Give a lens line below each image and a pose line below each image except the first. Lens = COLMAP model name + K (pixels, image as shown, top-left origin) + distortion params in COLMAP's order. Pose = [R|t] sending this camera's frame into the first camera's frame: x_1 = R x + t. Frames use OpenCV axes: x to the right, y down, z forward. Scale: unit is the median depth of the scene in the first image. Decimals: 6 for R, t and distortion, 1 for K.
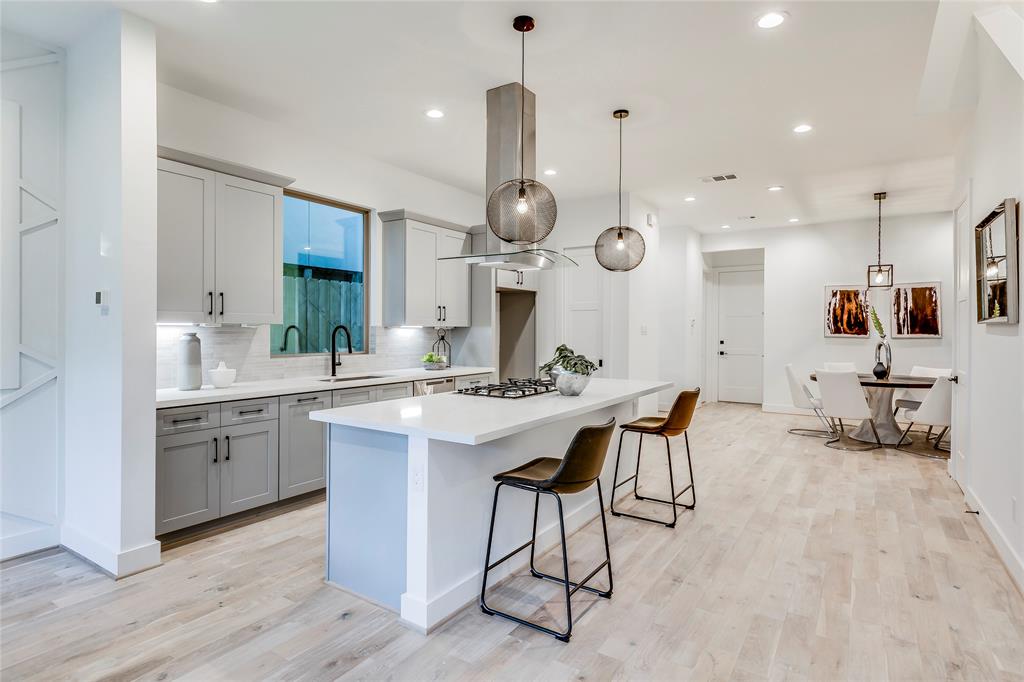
lens RADIAL K [[535.4, 0, 512.0], [0, 535.4, 341.0], [0, 0, 1]] dist [-0.003408, -0.000672]
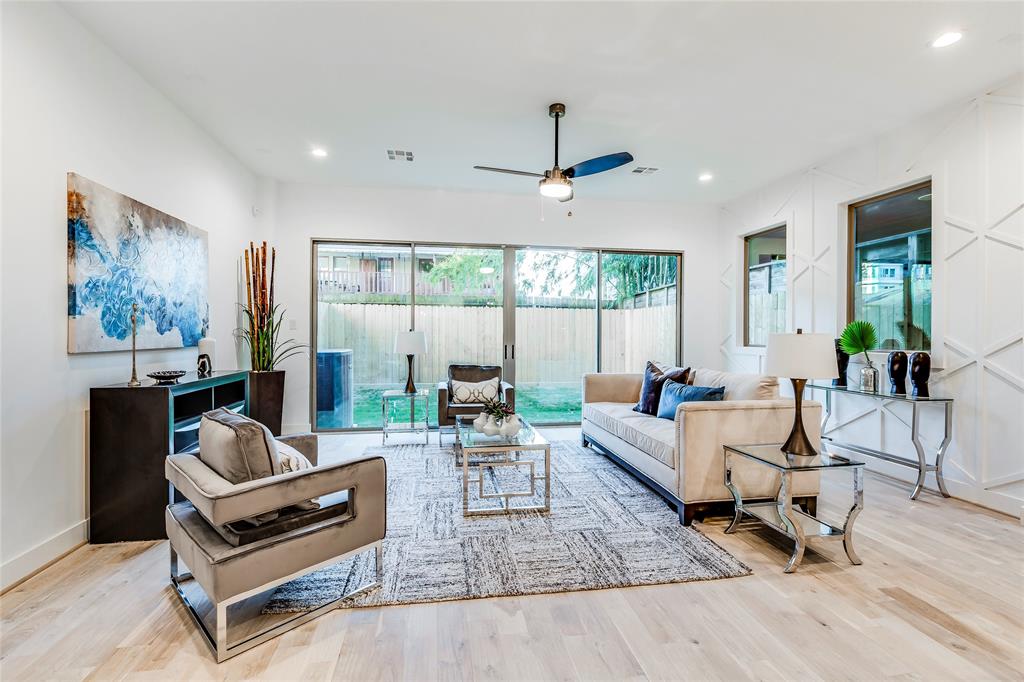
lens RADIAL K [[458.2, 0, 507.8], [0, 458.2, 340.6], [0, 0, 1]] dist [-0.000095, 0.000391]
pose [[-0.739437, 0.003110, -0.673218, 0.387741], [-0.021039, 0.999394, 0.027726, 0.016045], [0.672897, 0.034665, -0.738924, 0.678651]]
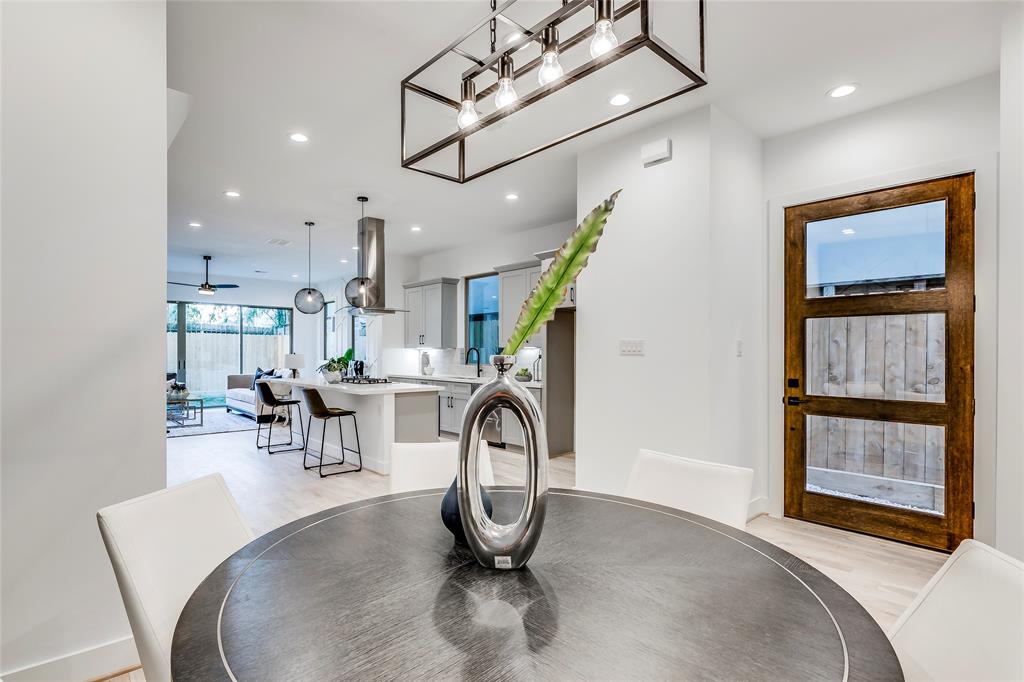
lens RADIAL K [[499.1, 0, 482.6], [0, 499.1, 355.0], [0, 0, 1]] dist [-0.000004, 0.000109]
pose [[-0.270208, -0.001041, -0.962801, 1.852849], [-0.024570, 0.999681, 0.005815, -0.024191], [0.962488, 0.025227, -0.270147, 2.200960]]
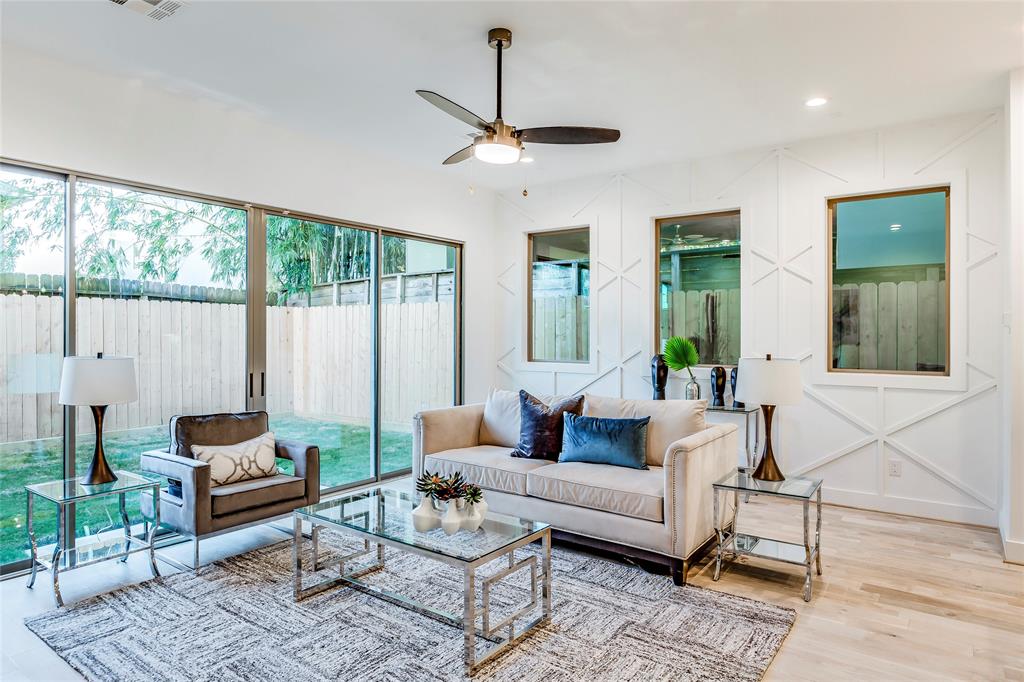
lens RADIAL K [[620.3, 0, 512.0], [0, 620.3, 341.0], [0, 0, 1]] dist [-0.003543, -0.001180]
pose [[-0.054827, 0.007634, -0.998467, 0.585900], [-0.021765, 0.999724, 0.008839, -0.018356], [0.998259, 0.022216, -0.054646, -0.002582]]
